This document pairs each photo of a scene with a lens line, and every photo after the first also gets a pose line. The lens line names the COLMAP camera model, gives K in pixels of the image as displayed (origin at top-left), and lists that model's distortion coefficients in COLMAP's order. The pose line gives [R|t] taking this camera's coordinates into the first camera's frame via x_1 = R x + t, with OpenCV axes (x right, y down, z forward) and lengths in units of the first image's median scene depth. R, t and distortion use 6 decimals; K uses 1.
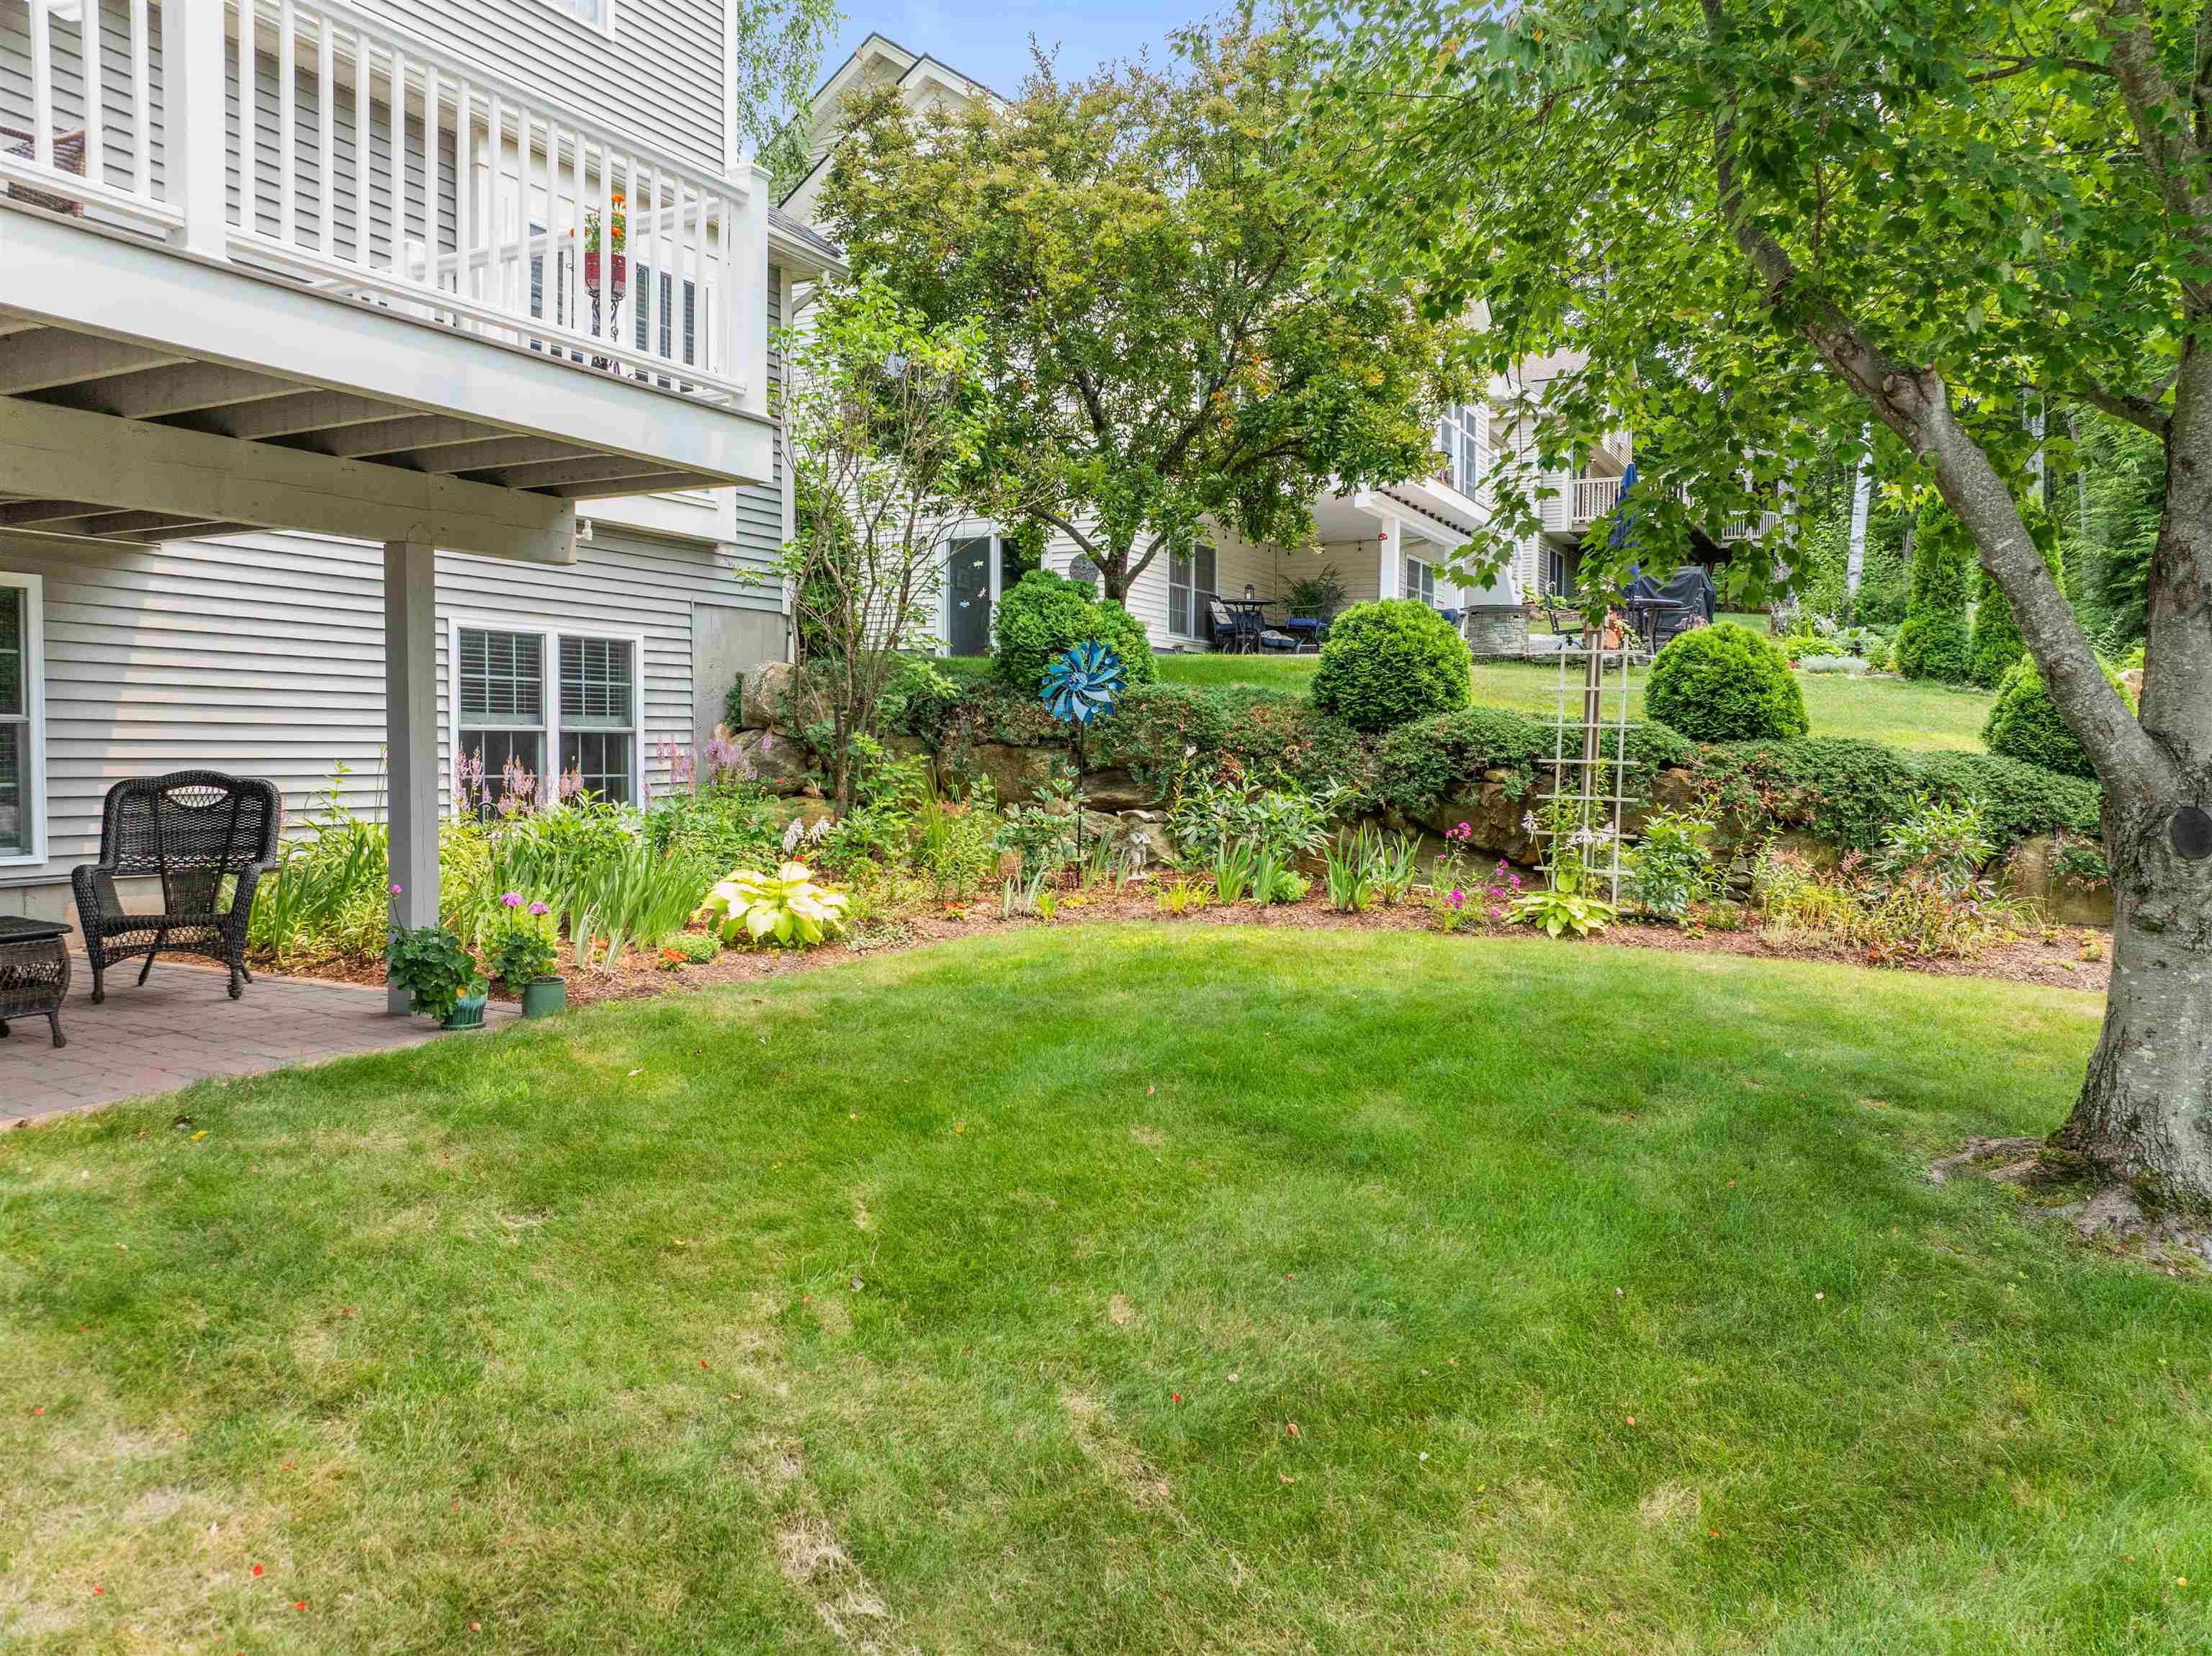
lens RADIAL K [[1582.8, 0, 1137.8], [0, 1582.8, 828.4], [0, 0, 1]] dist [-0.037095, -0.000589]
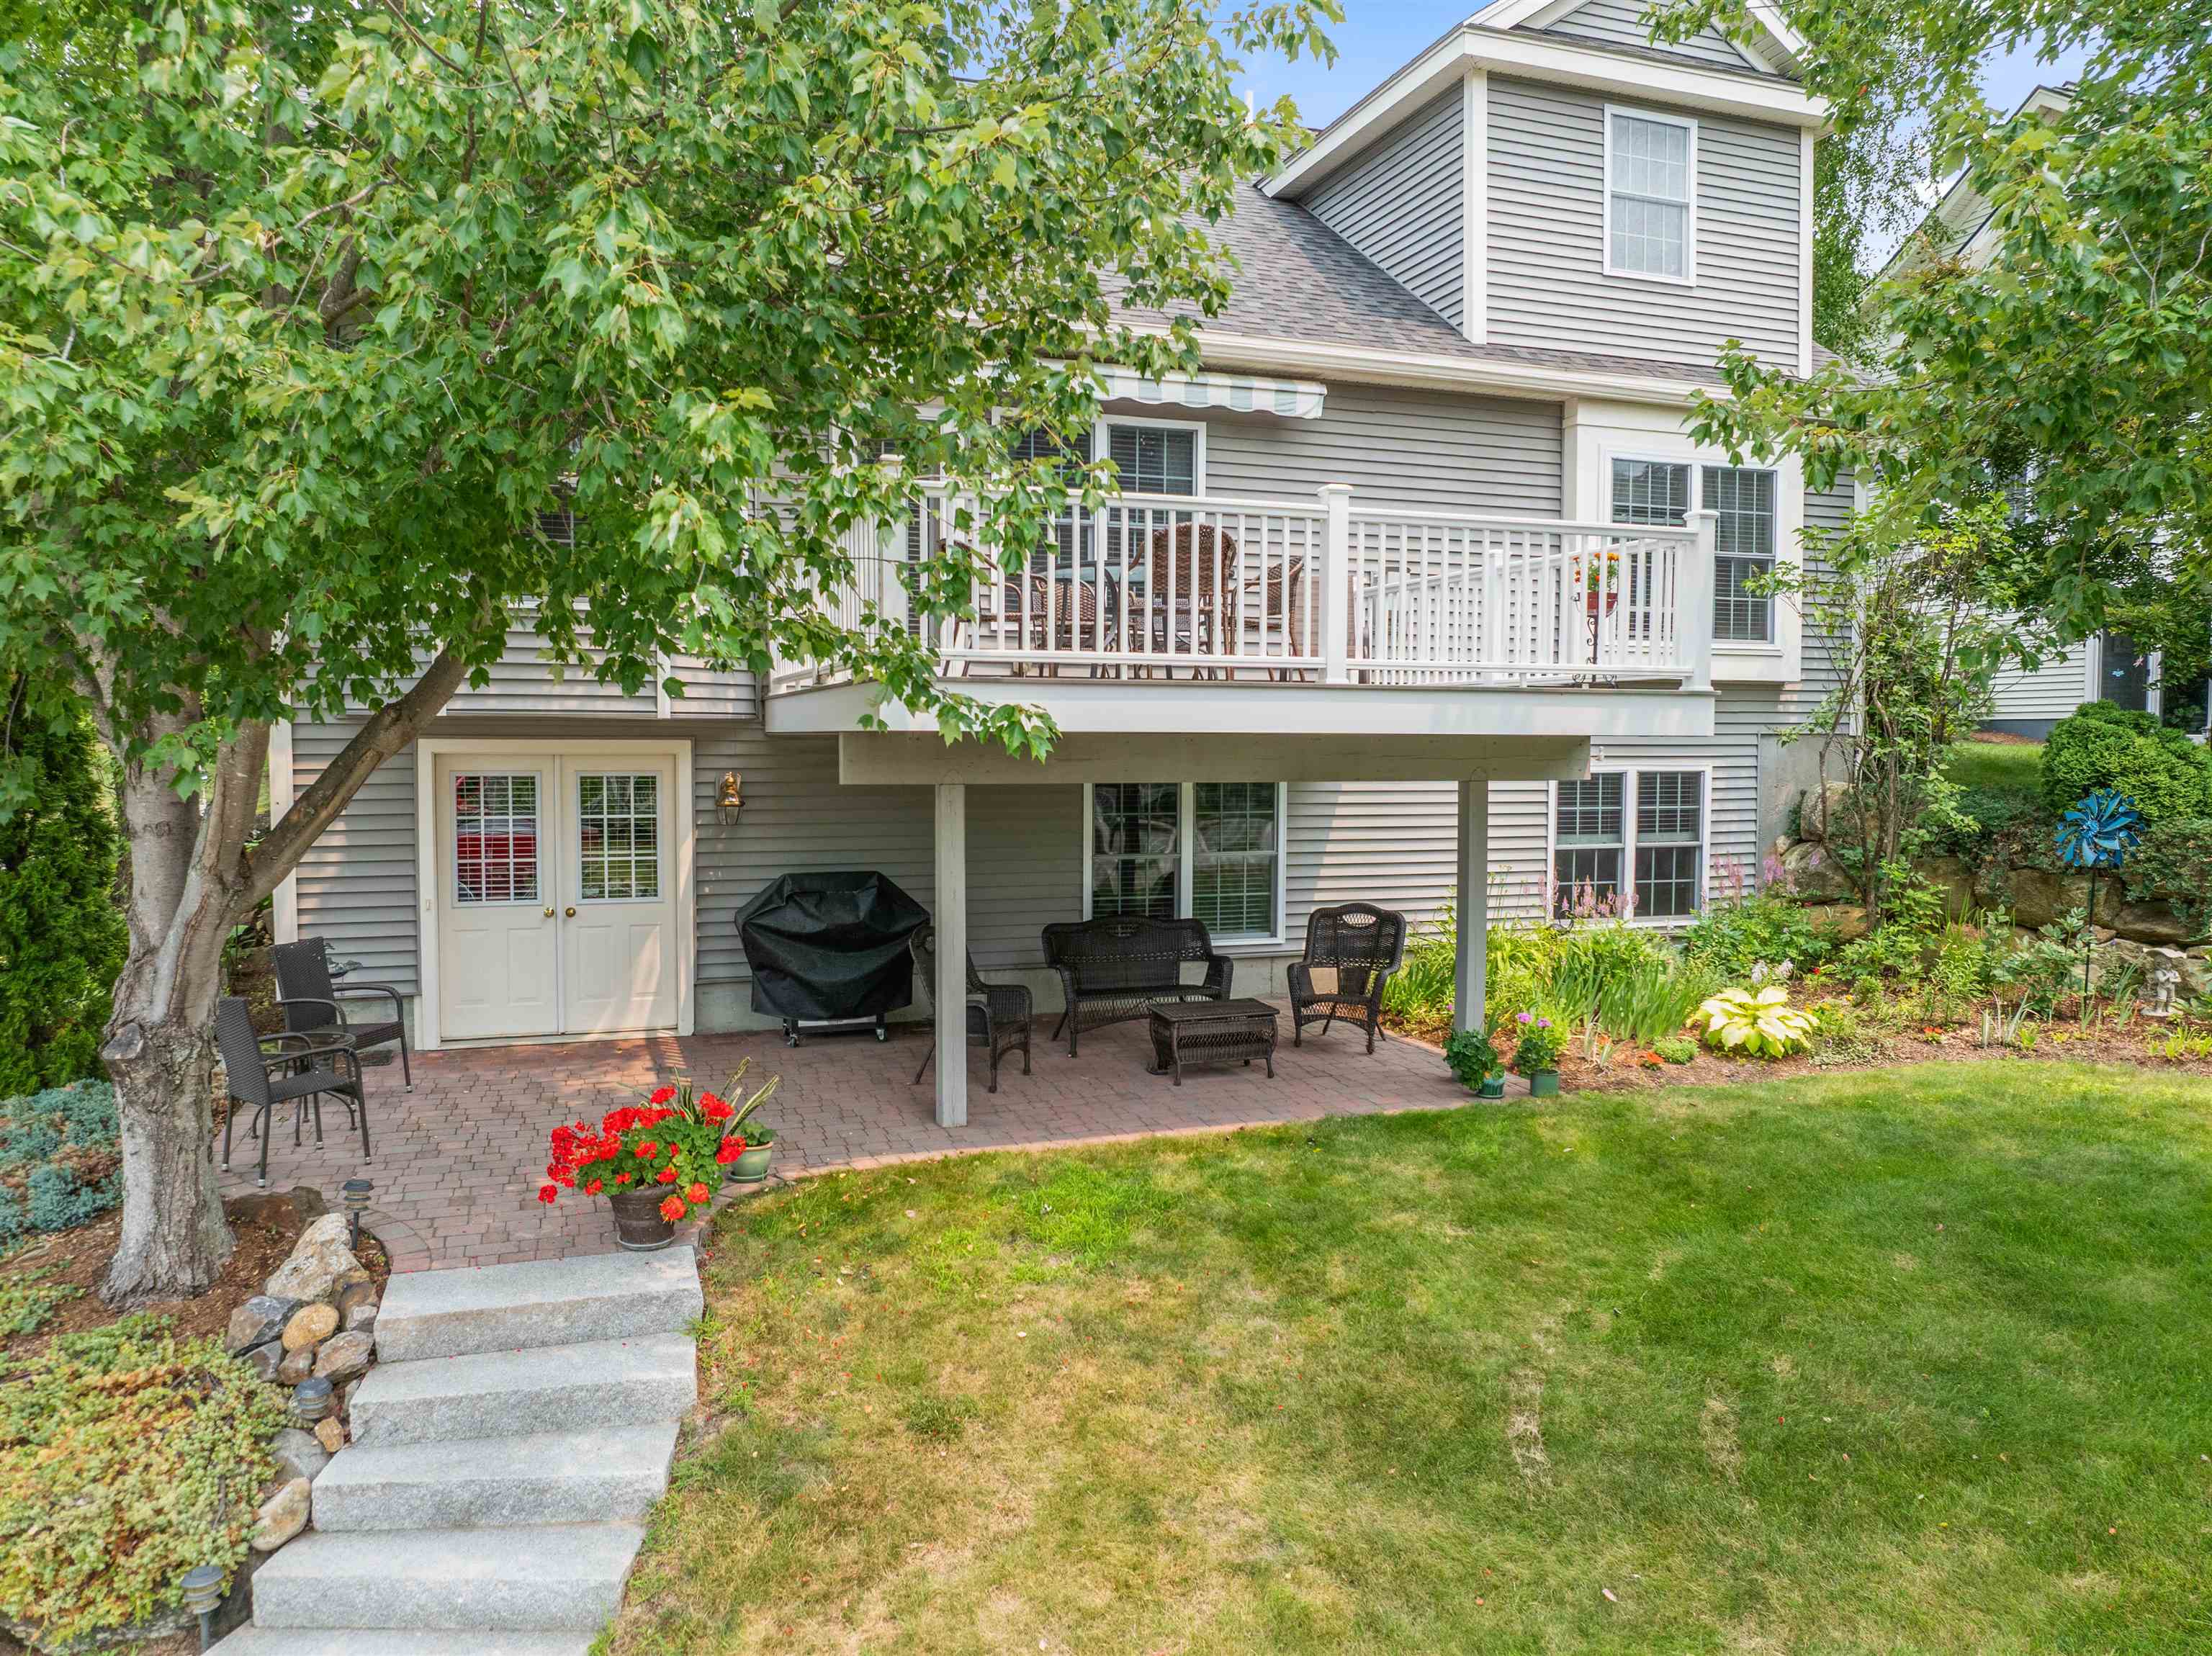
lens RADIAL K [[1560.9, 0, 1106.0], [0, 1560.9, 828.0], [0, 0, 1]] dist [-0.040232, 0.006786]
pose [[0.726456, 0.035210, -0.686311, 0.259640], [-0.037483, 0.999230, 0.011588, -0.108592], [0.686190, 0.017307, 0.727216, -0.290852]]
